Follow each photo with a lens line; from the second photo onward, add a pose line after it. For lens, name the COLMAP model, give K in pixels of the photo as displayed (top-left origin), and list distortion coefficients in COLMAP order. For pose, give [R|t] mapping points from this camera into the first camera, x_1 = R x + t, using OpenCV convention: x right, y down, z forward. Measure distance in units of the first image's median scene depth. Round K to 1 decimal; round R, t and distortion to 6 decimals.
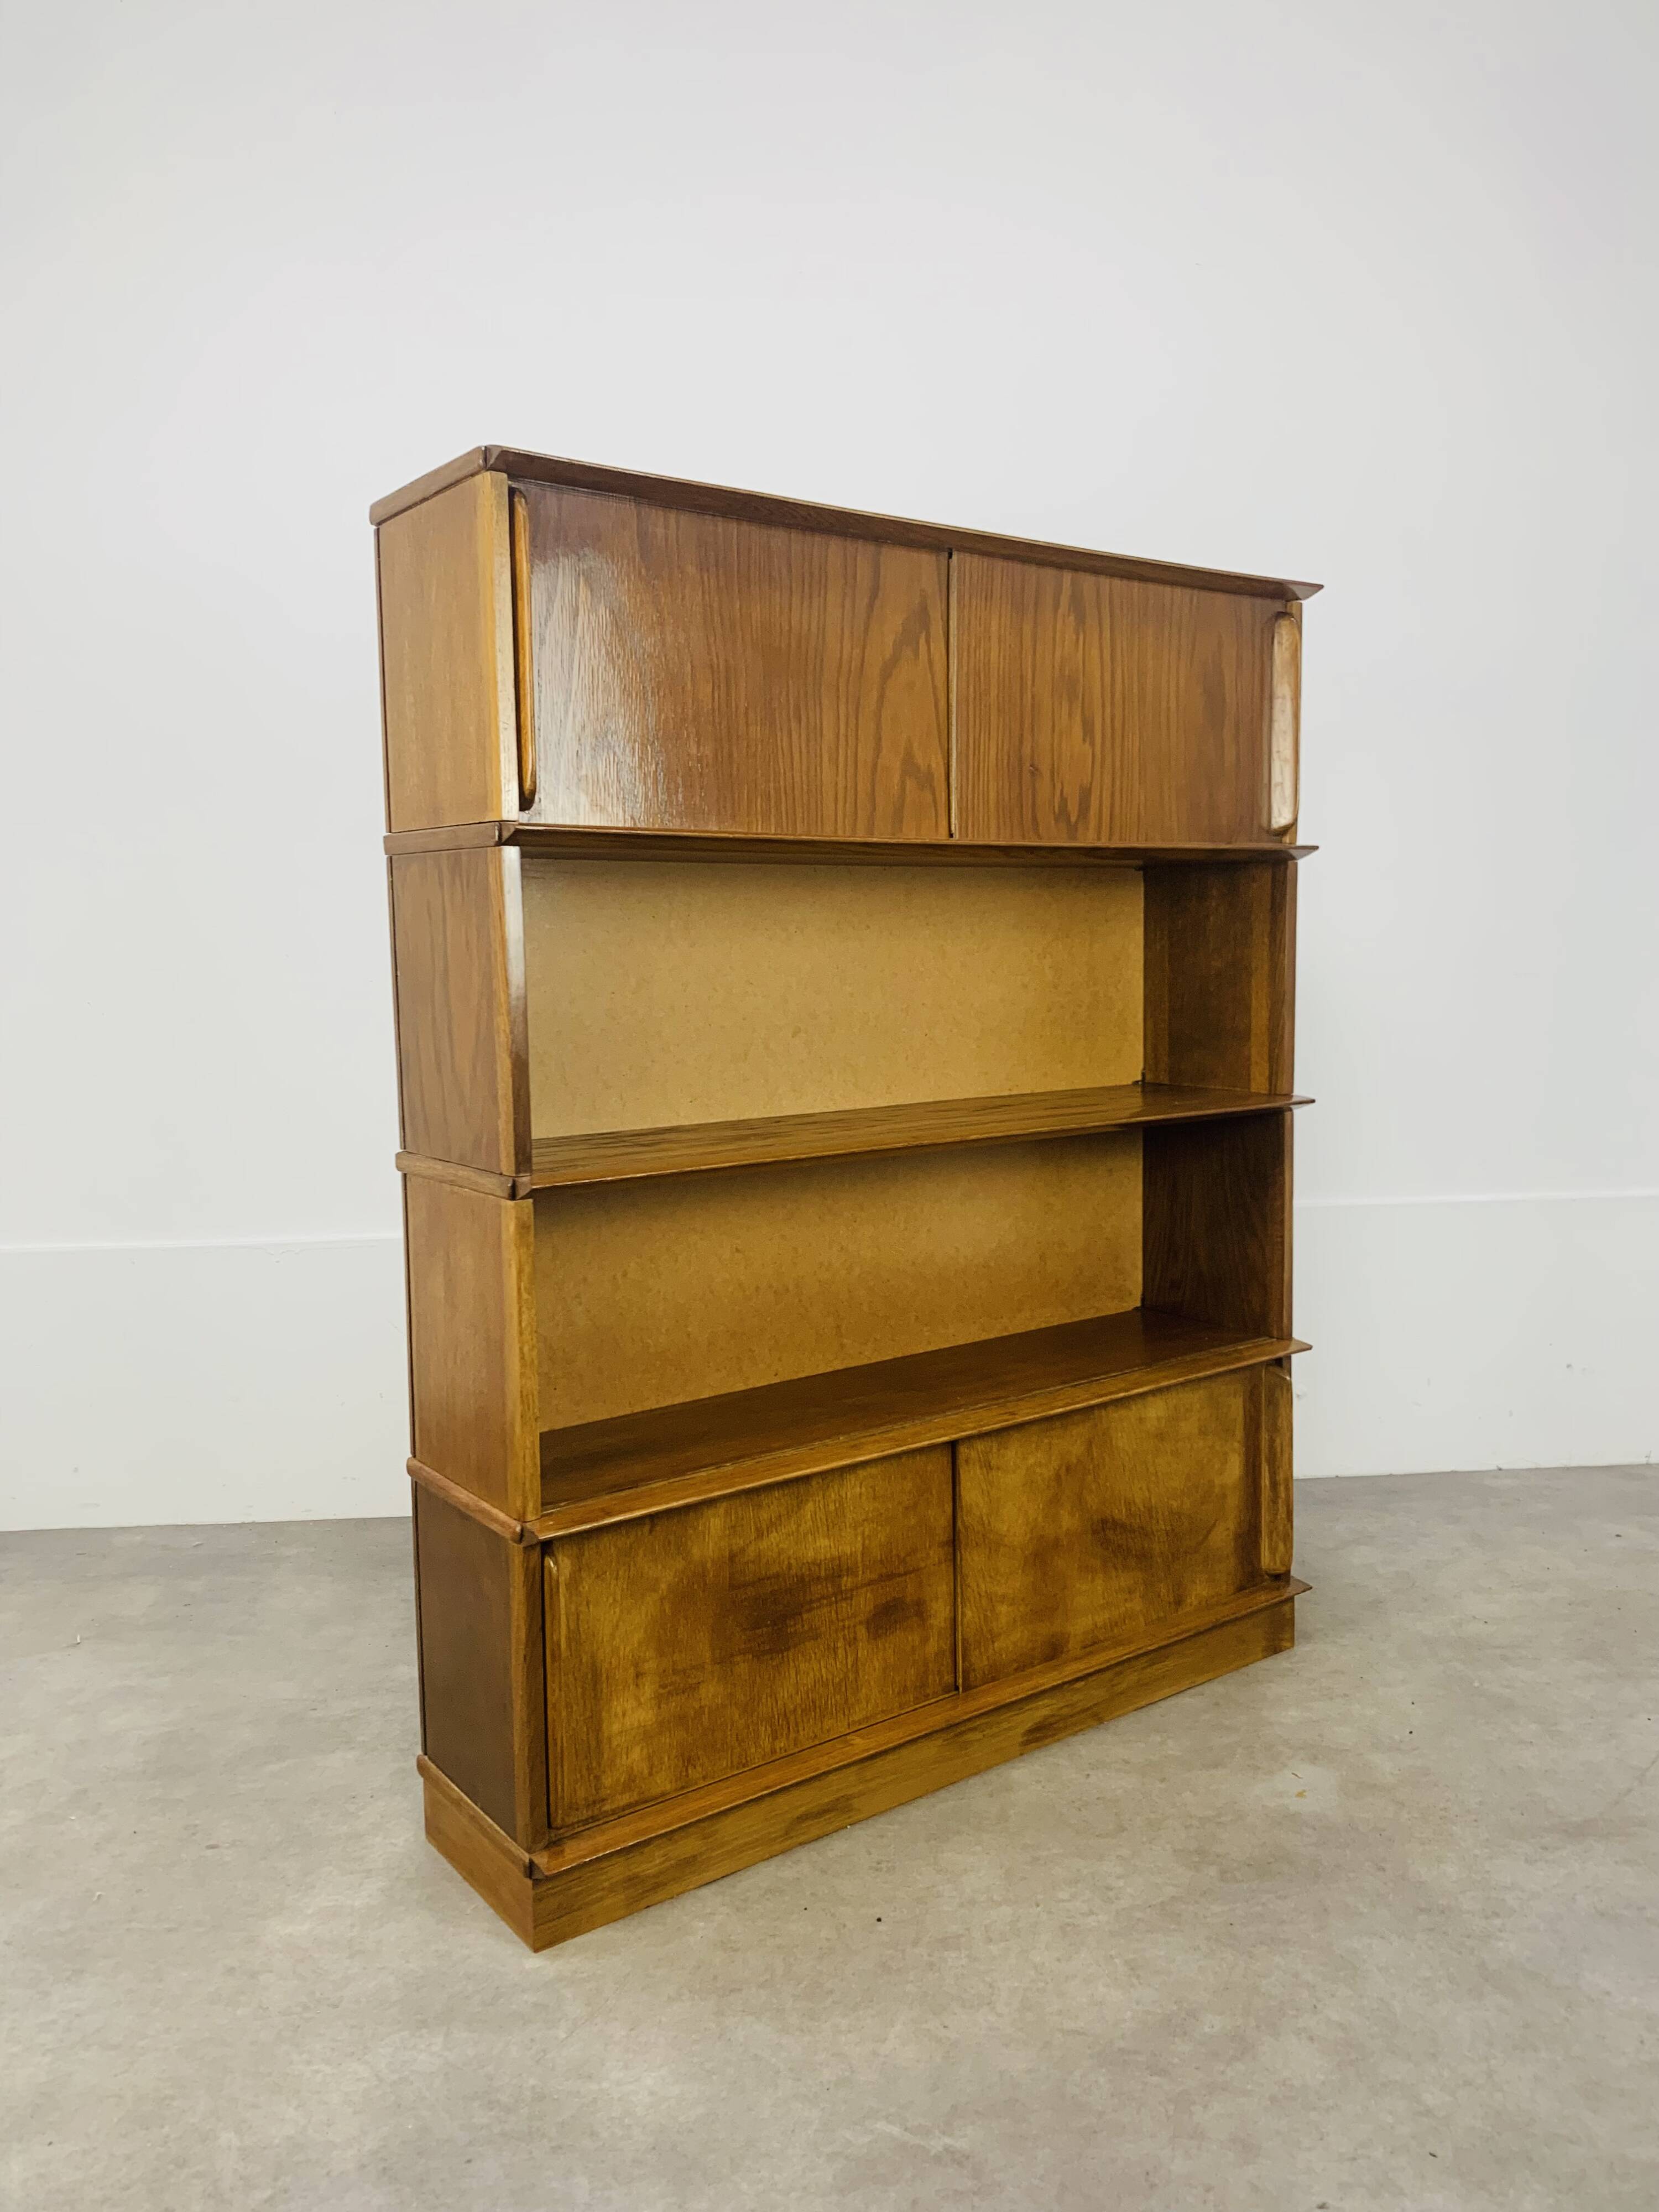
lens RADIAL K [[1709.8, 0, 836.8], [0, 1709.8, 1080.5], [0, 0, 1]] dist [0.025235, -0.022186]
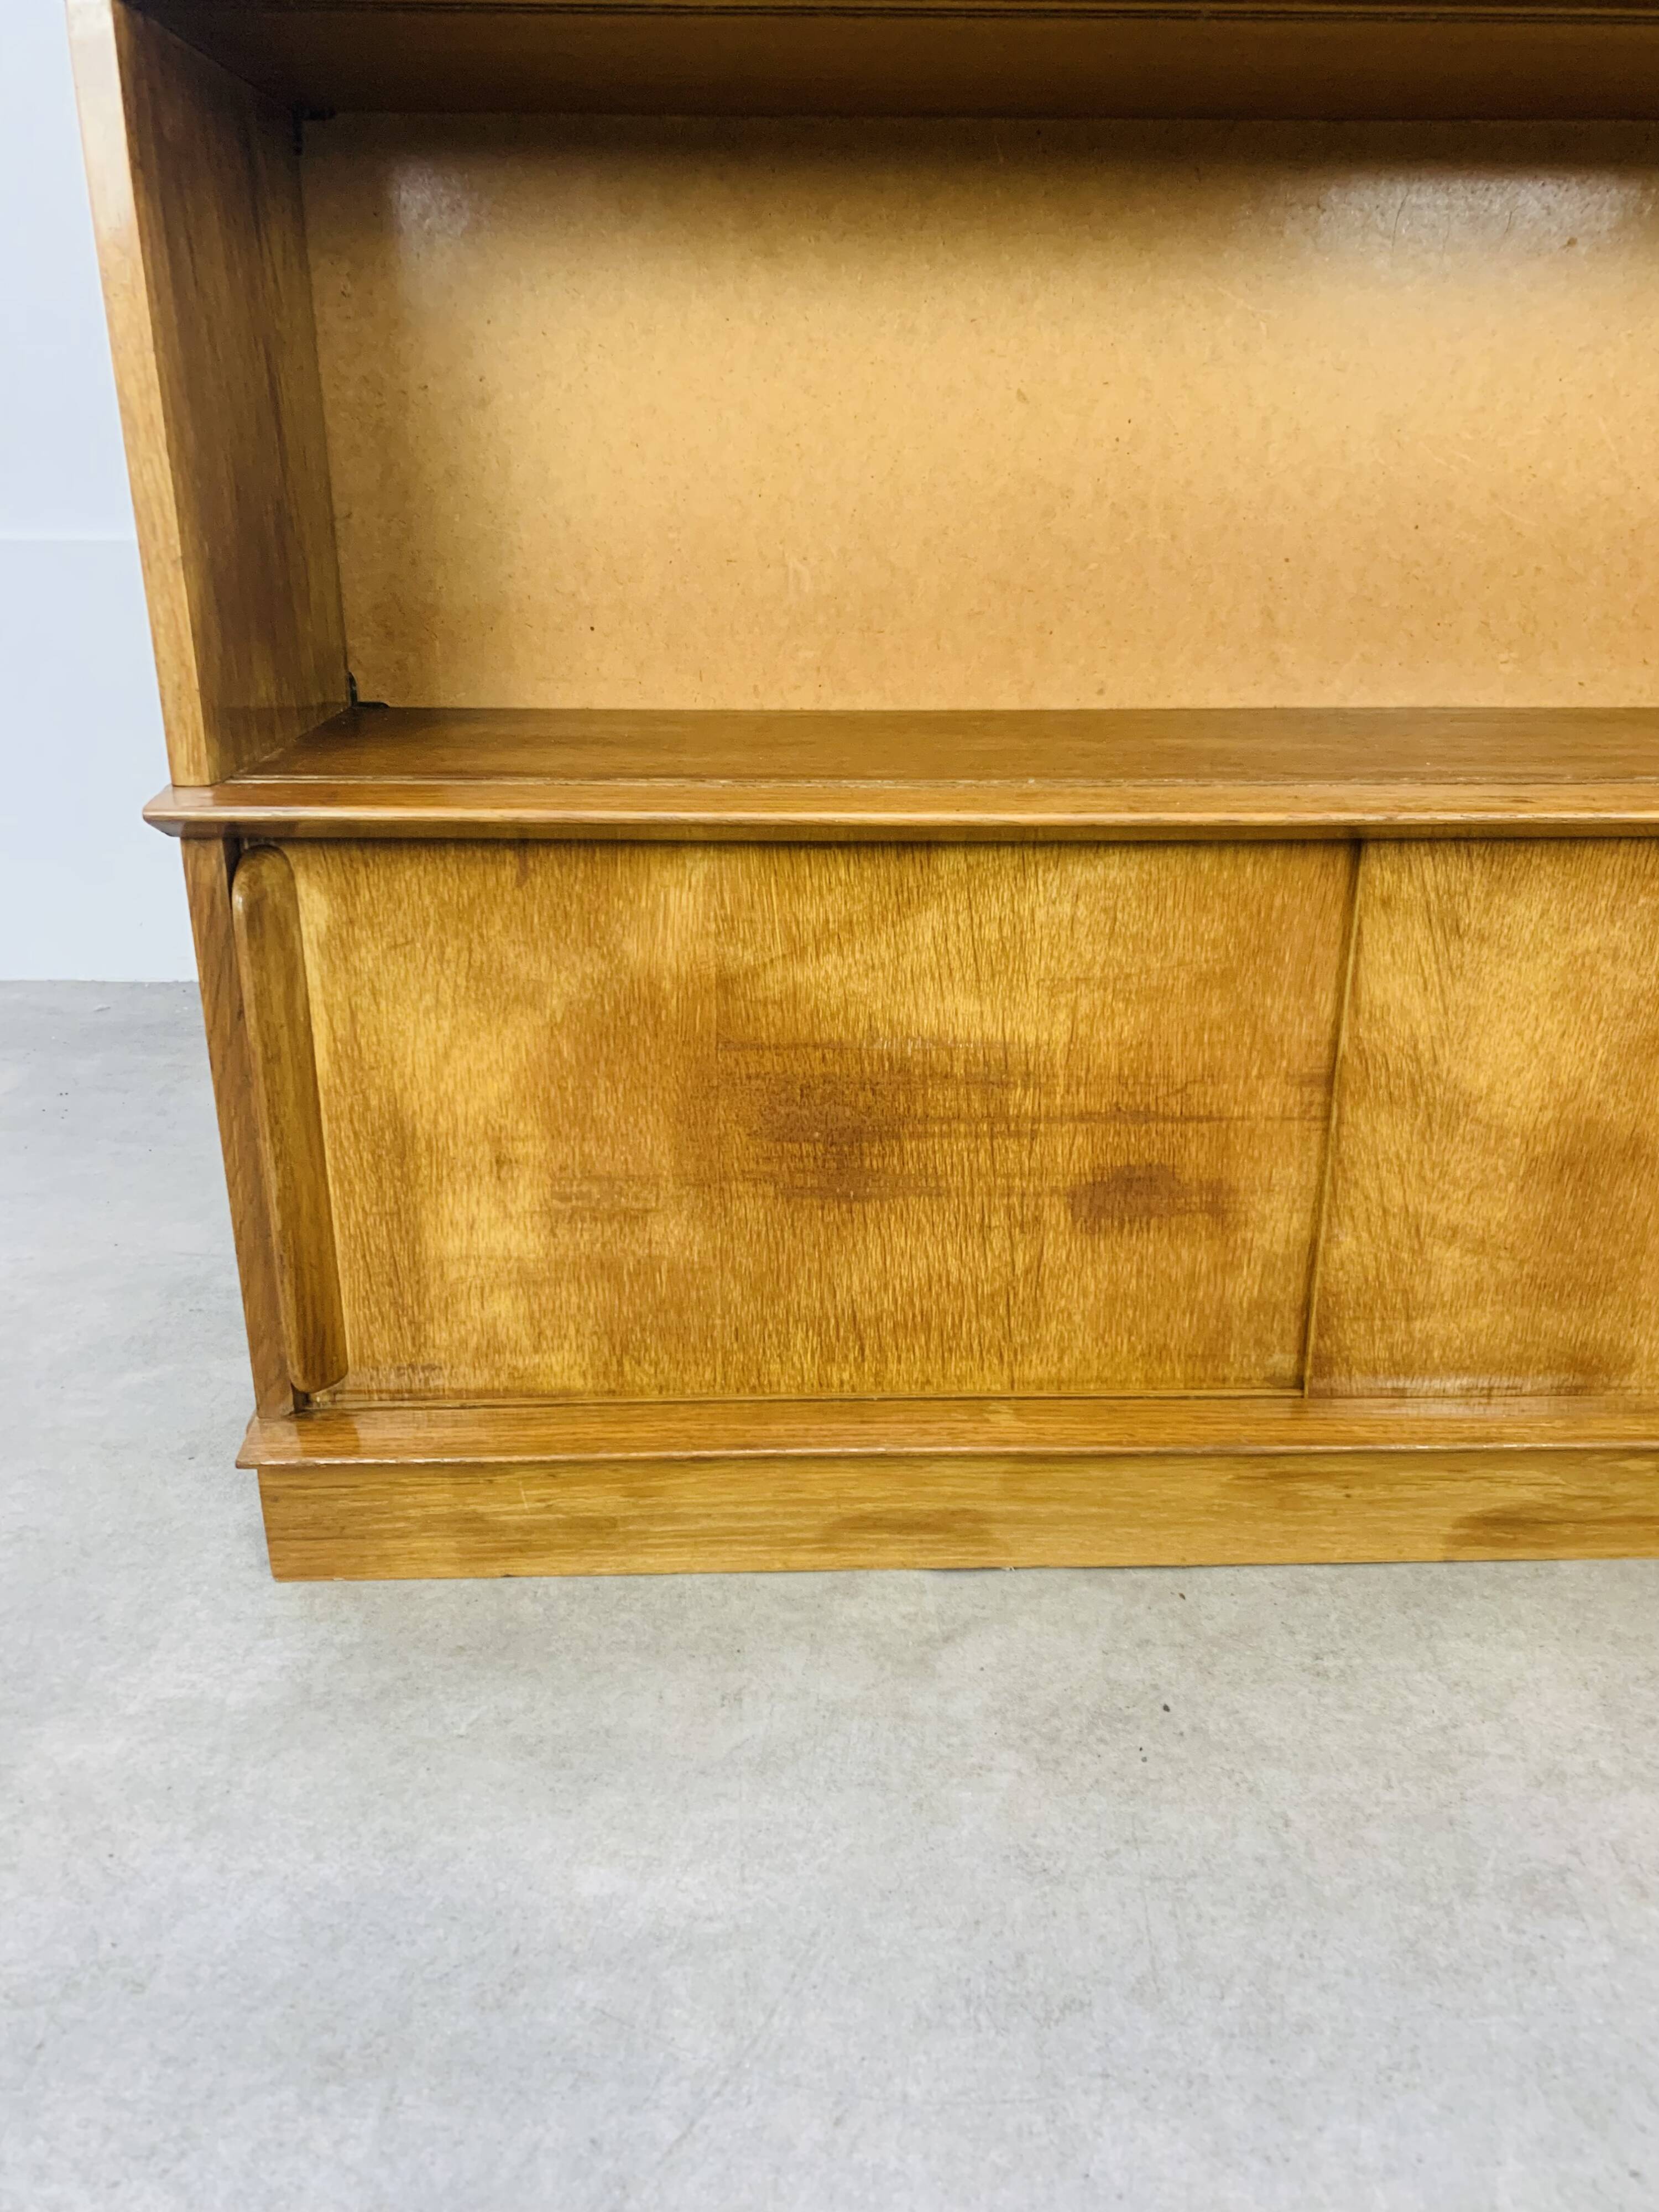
lens RADIAL K [[1709.8, 0, 859.2], [0, 1709.8, 1099.9], [0, 0, 1]] dist [0.025235, -0.022186]
pose [[0.822406, 0.219611, -0.524805, 0.202675], [-0.068004, 0.953822, 0.292572, 0.157839], [0.564823, -0.204924, 0.799363, 0.593682]]
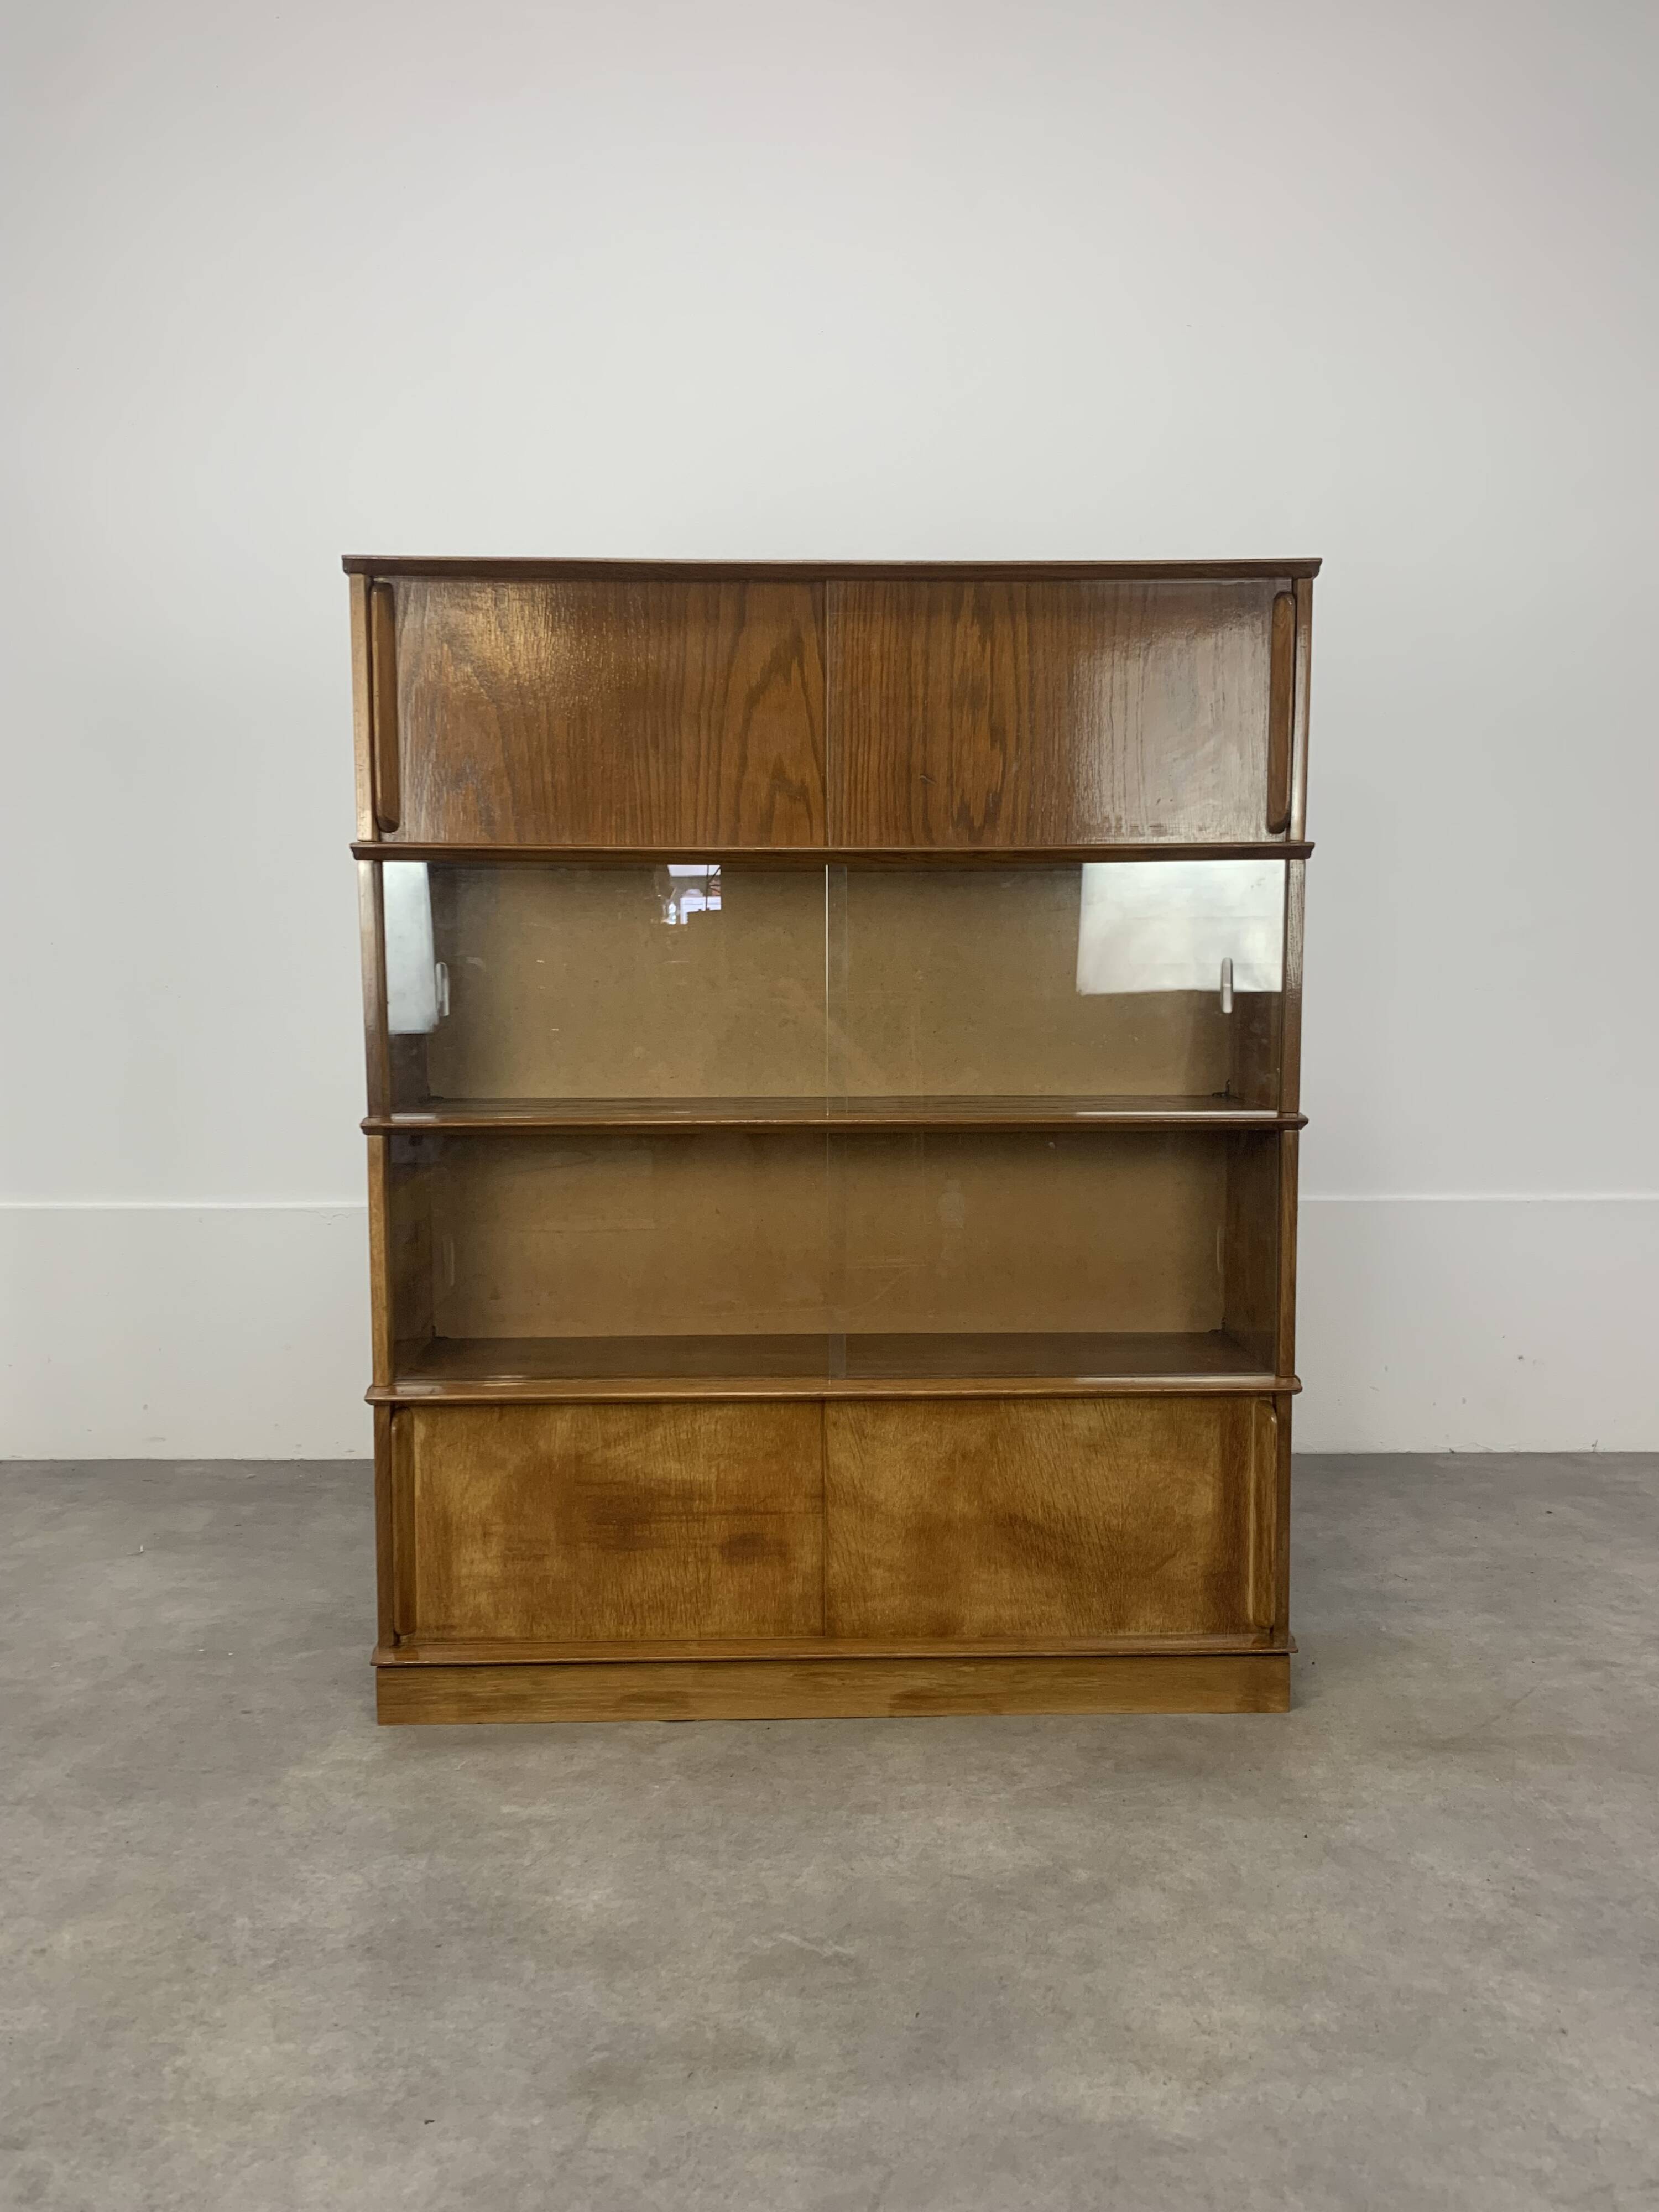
lens RADIAL K [[1709.8, 0, 841.8], [0, 1709.8, 1085.1], [0, 0, 1]] dist [0.025235, -0.022186]
pose [[0.820993, 0.060338, -0.567742, 0.687072], [-0.061950, 0.997943, 0.016475, -0.008317], [0.567568, 0.021645, 0.823042, 0.115013]]
